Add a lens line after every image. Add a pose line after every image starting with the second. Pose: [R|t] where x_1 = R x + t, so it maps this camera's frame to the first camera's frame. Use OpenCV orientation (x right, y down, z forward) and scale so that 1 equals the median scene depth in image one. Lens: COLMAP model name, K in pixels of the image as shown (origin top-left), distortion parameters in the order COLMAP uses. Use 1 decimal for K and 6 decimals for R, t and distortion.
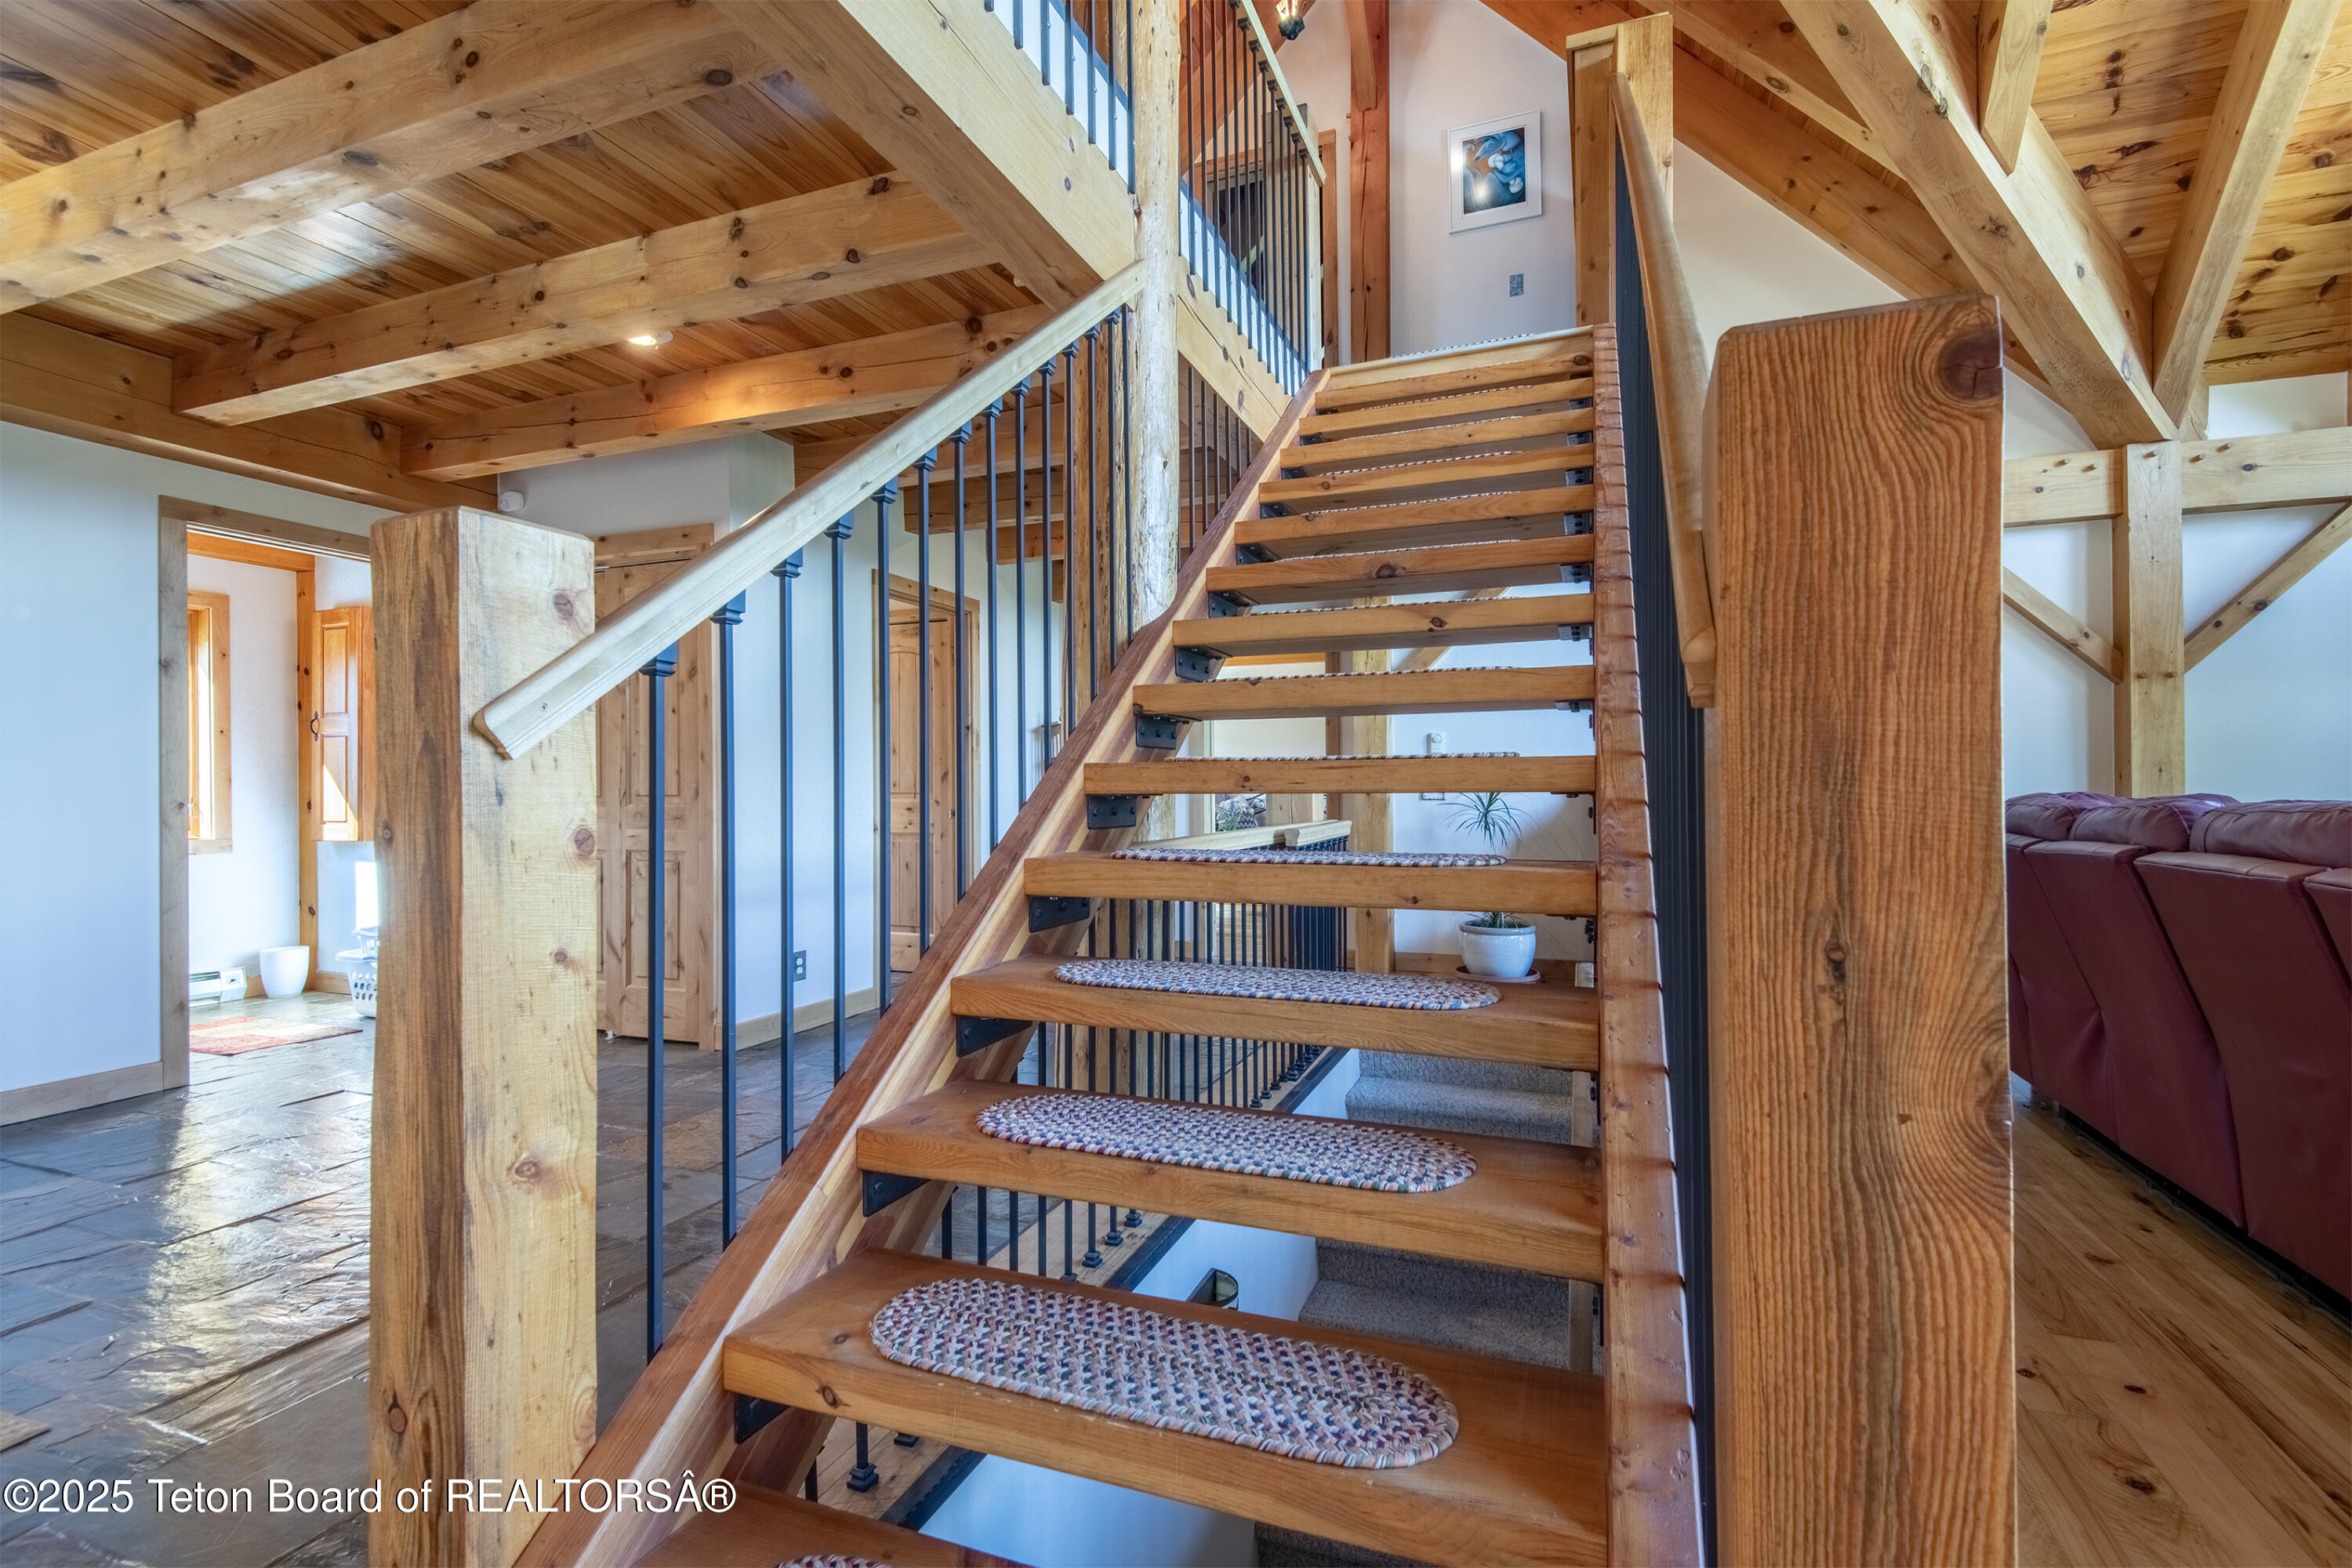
lens RADIAL K [[1074.7, 0, 1173.8], [0, 1074.7, 789.8], [0, 0, 1]] dist [0.023757, -0.012576]
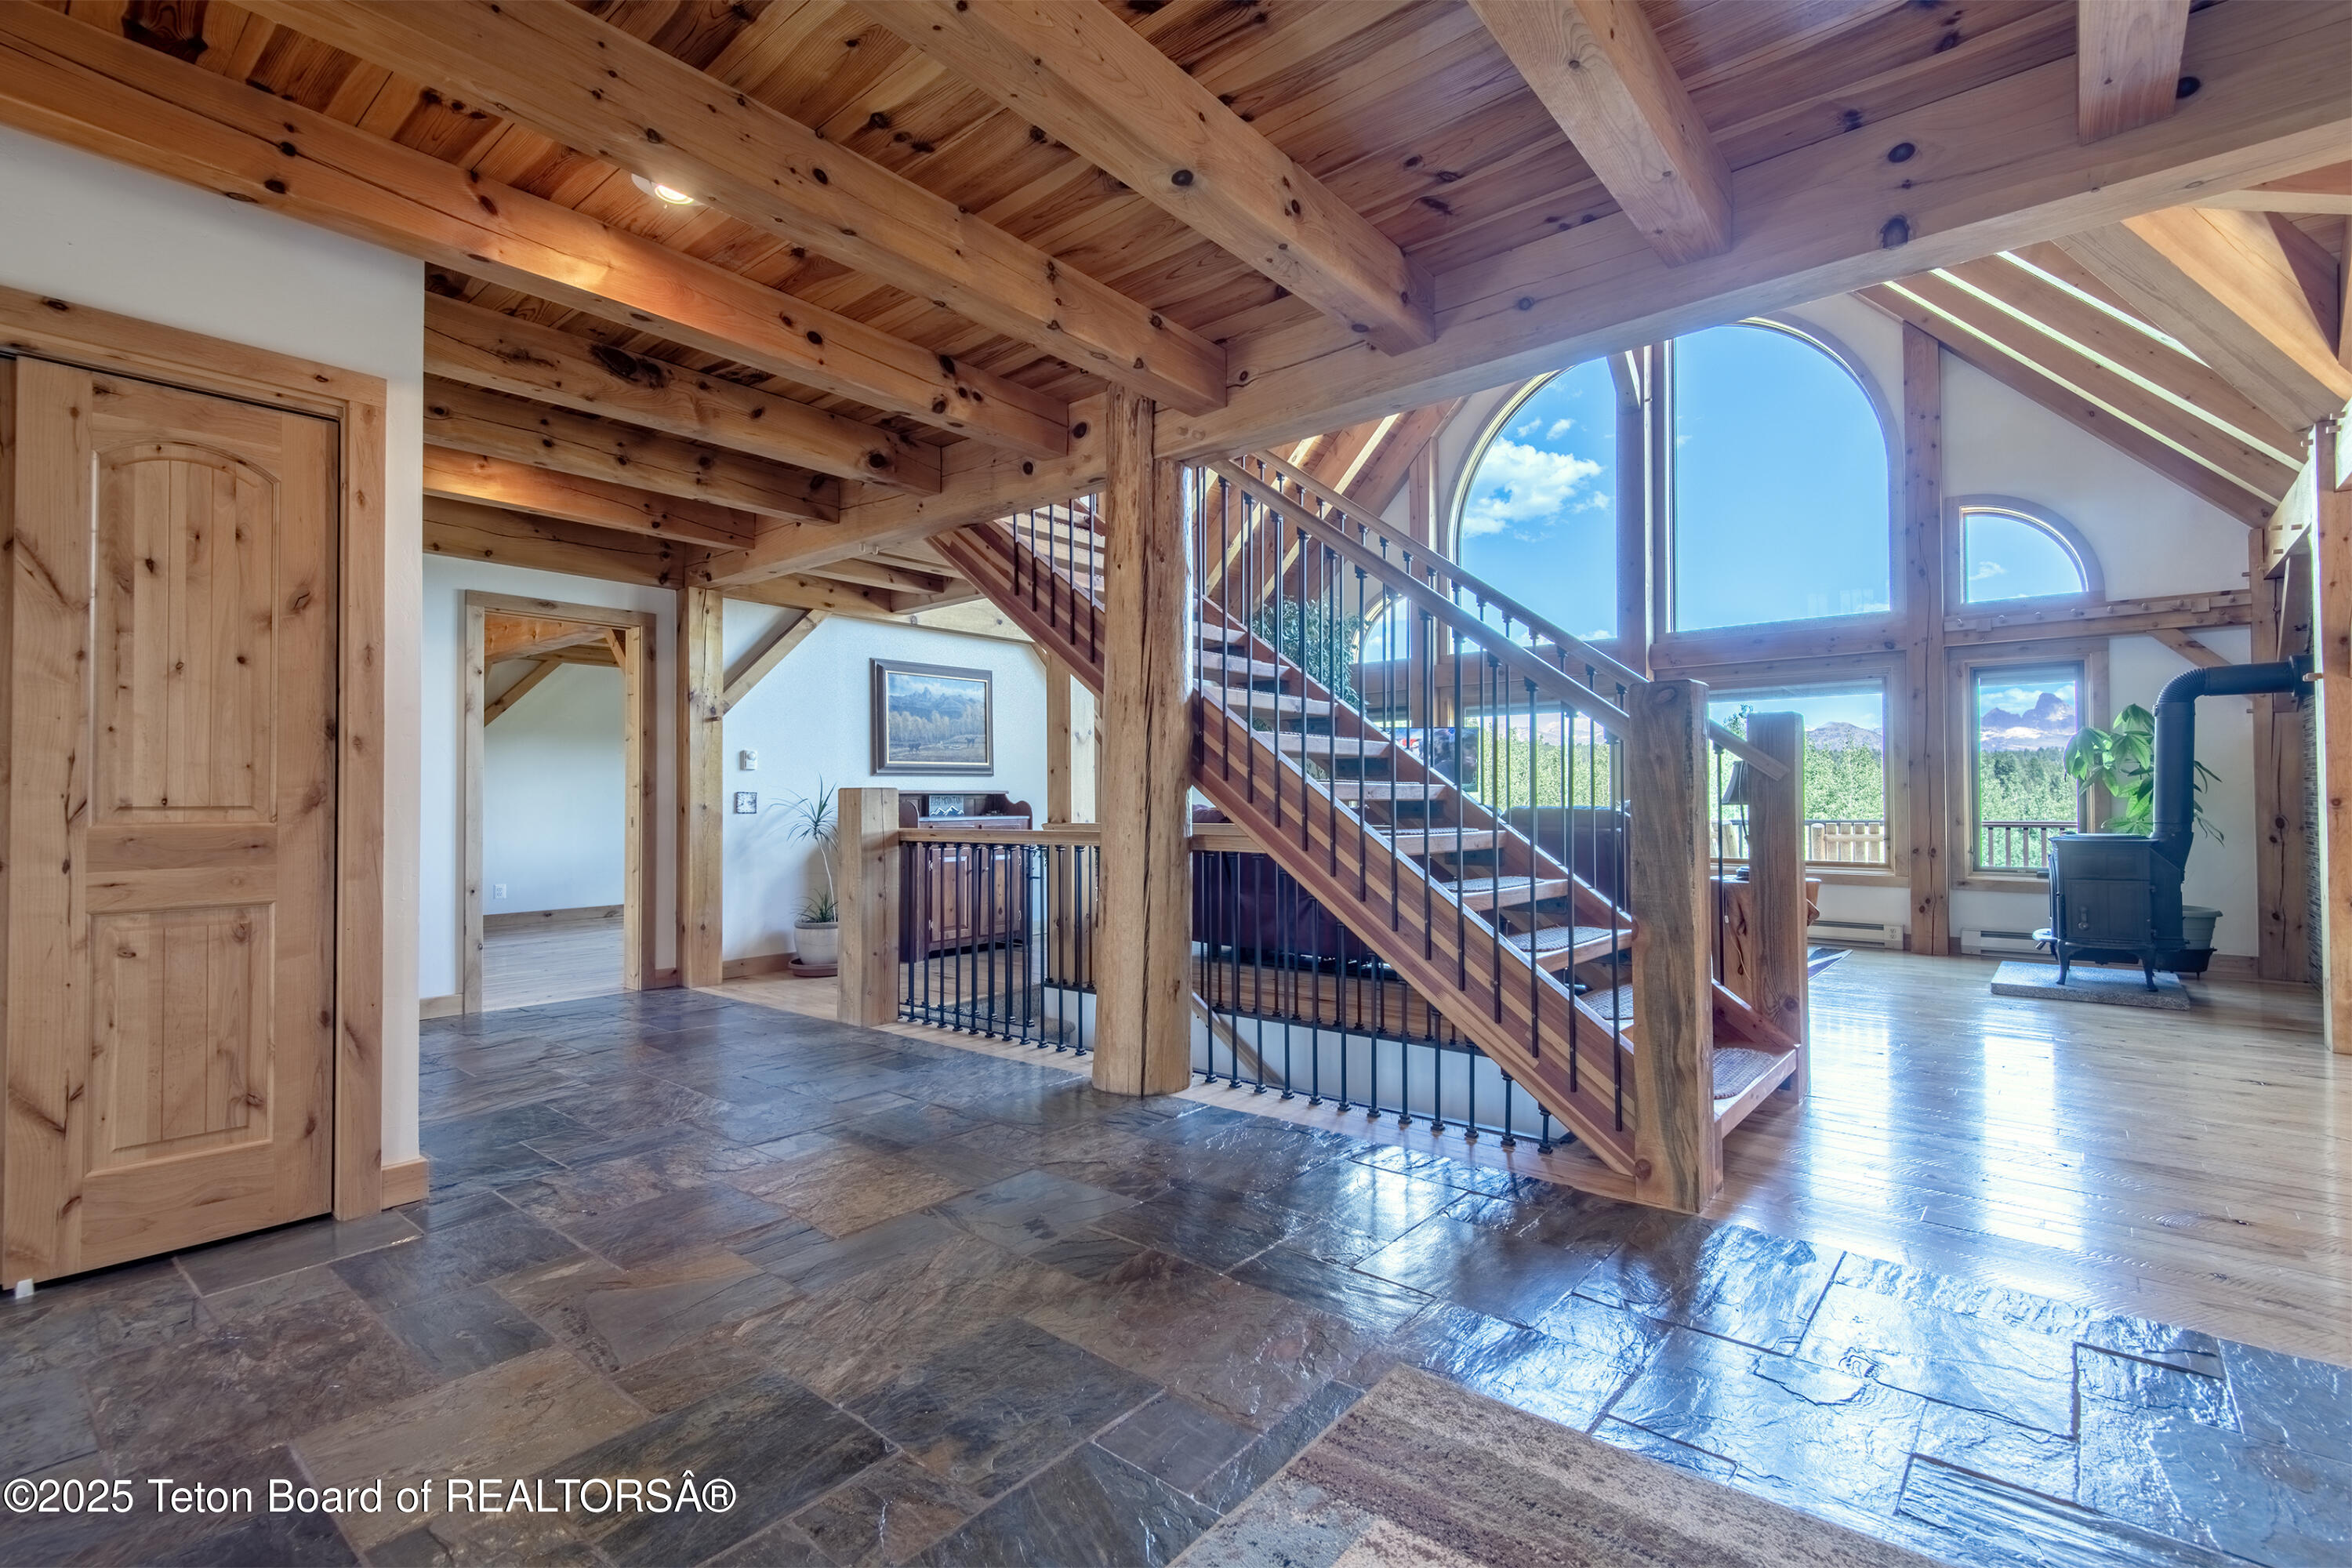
lens RADIAL K [[1074.7, 0, 1175.0], [0, 1074.7, 788.9], [0, 0, 1]] dist [0.023757, -0.012576]
pose [[0.322197, 0.015985, 0.946538, -0.992865], [0.002324, 0.999841, -0.017676, 0.008973], [-0.946670, 0.007895, 0.322109, 0.396302]]
